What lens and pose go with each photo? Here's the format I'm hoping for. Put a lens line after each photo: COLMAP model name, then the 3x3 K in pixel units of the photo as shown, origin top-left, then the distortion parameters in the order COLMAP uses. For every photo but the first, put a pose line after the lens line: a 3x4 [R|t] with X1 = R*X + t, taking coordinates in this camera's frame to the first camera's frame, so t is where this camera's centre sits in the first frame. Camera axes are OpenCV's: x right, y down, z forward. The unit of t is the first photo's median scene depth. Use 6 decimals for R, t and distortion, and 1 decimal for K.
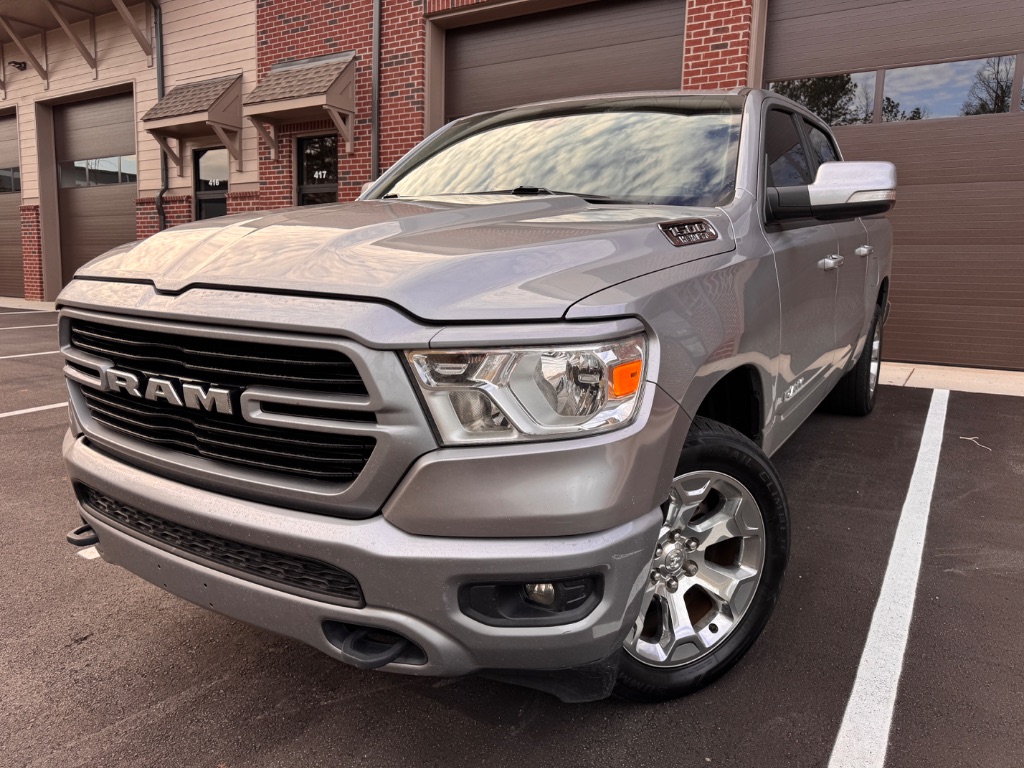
lens RADIAL K [[706.7, 0, 515.3], [0, 706.7, 377.5], [0, 0, 1]] dist [0.000224, -0.016283]
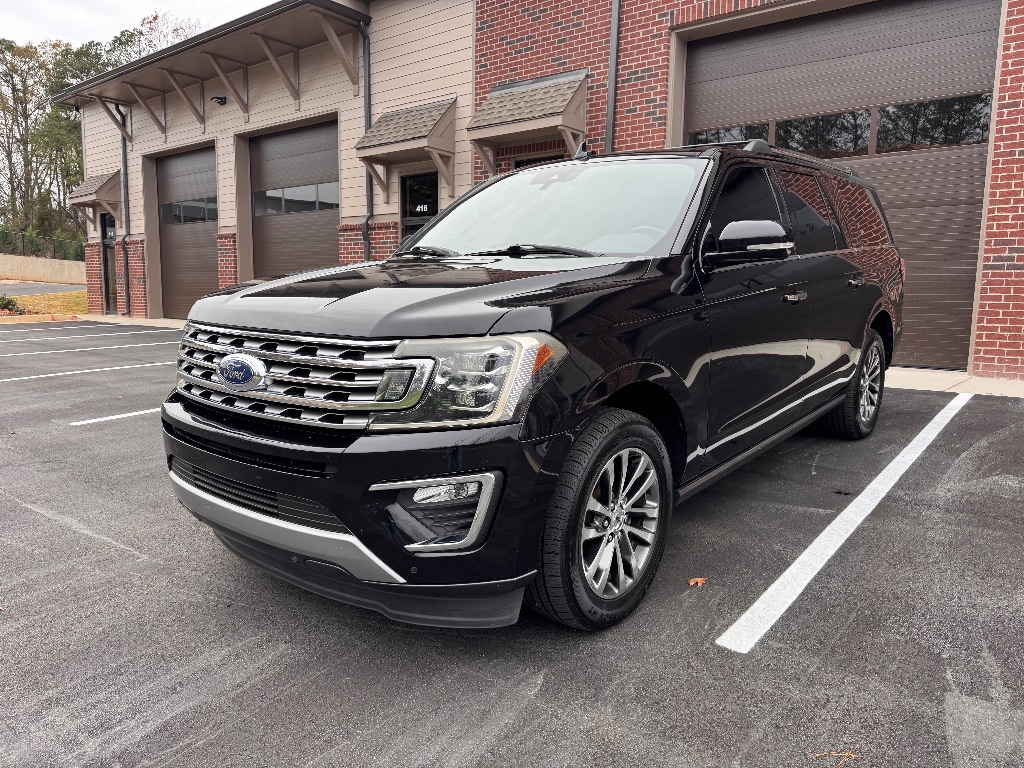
lens RADIAL K [[623.0, 0, 539.5], [0, 623.0, 364.1], [0, 0, 1]] dist [0.001342, -0.004441]
pose [[0.998465, -0.002915, -0.055316, -0.232681], [0.001045, 0.999428, -0.033806, -0.027144], [0.055383, 0.033696, 0.997896, 0.147891]]
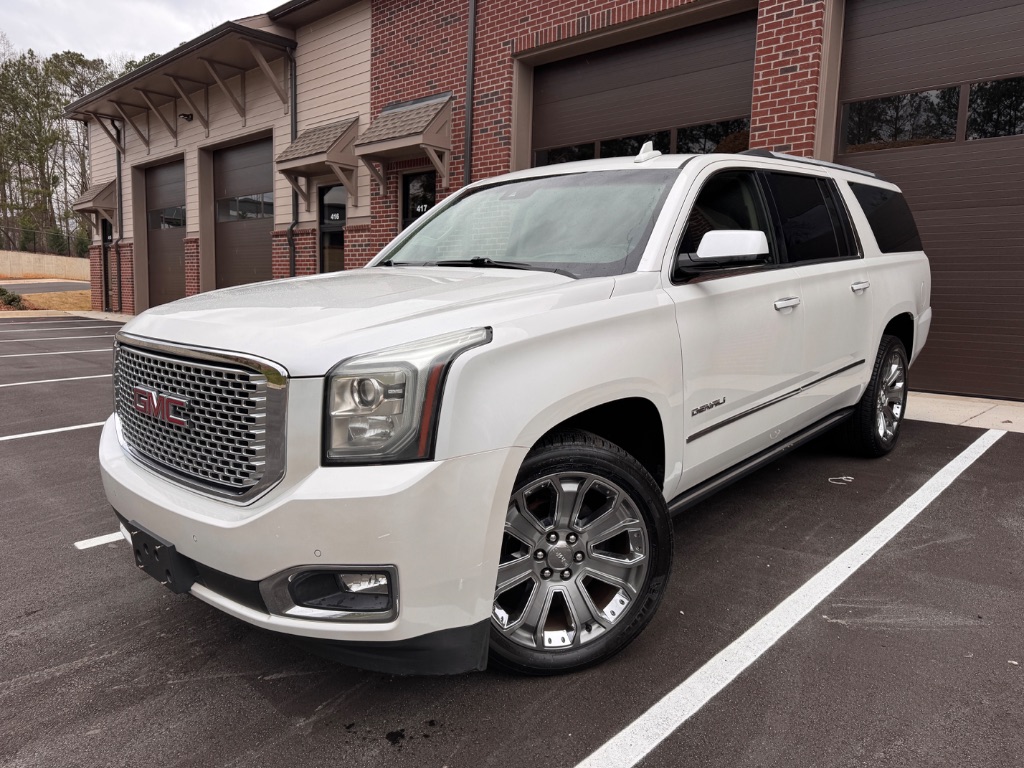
lens RADIAL K [[706.7, 0, 528.4], [0, 706.7, 389.2], [0, 0, 1]] dist [0.000224, -0.016283]
pose [[0.979121, 0.025489, -0.201673, 0.106773], [-0.027405, 0.999602, -0.006716, -0.009028], [0.201421, 0.012103, 0.979430, -0.015067]]
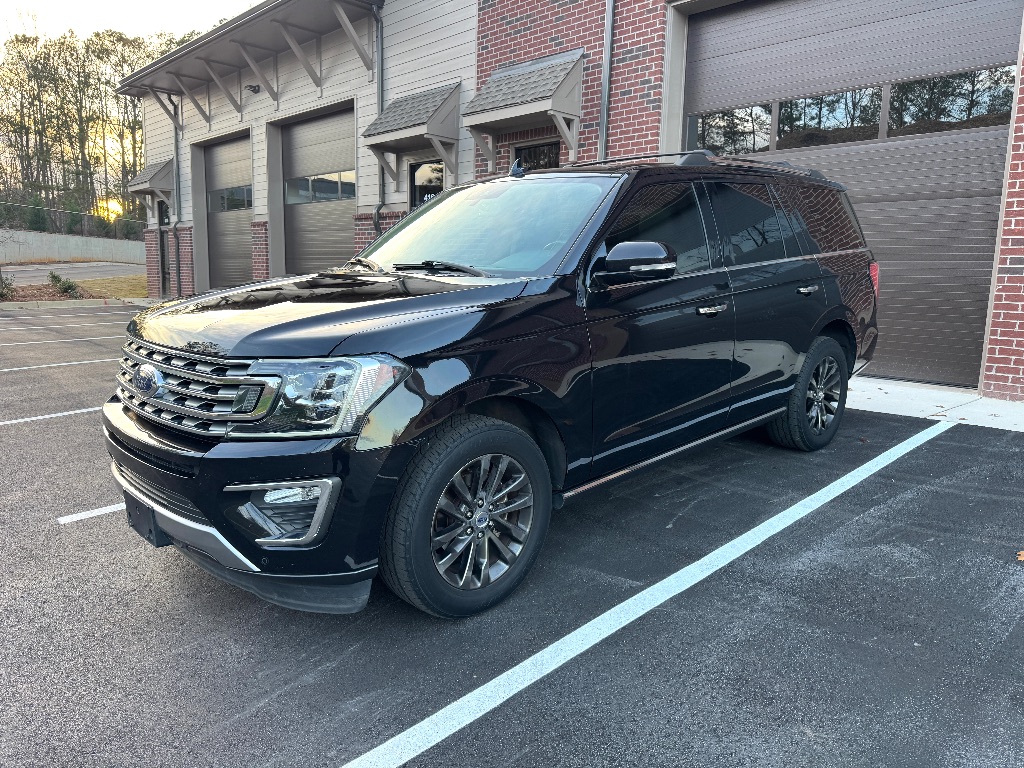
lens RADIAL K [[706.7, 0, 512.8], [0, 706.7, 370.1], [0, 0, 1]] dist [0.000224, -0.016283]
pose [[0.967424, 0.027567, -0.251655, -0.071769], [-0.027493, 0.999615, 0.003812, -0.049902], [0.251664, 0.003231, 0.967809, 0.100196]]
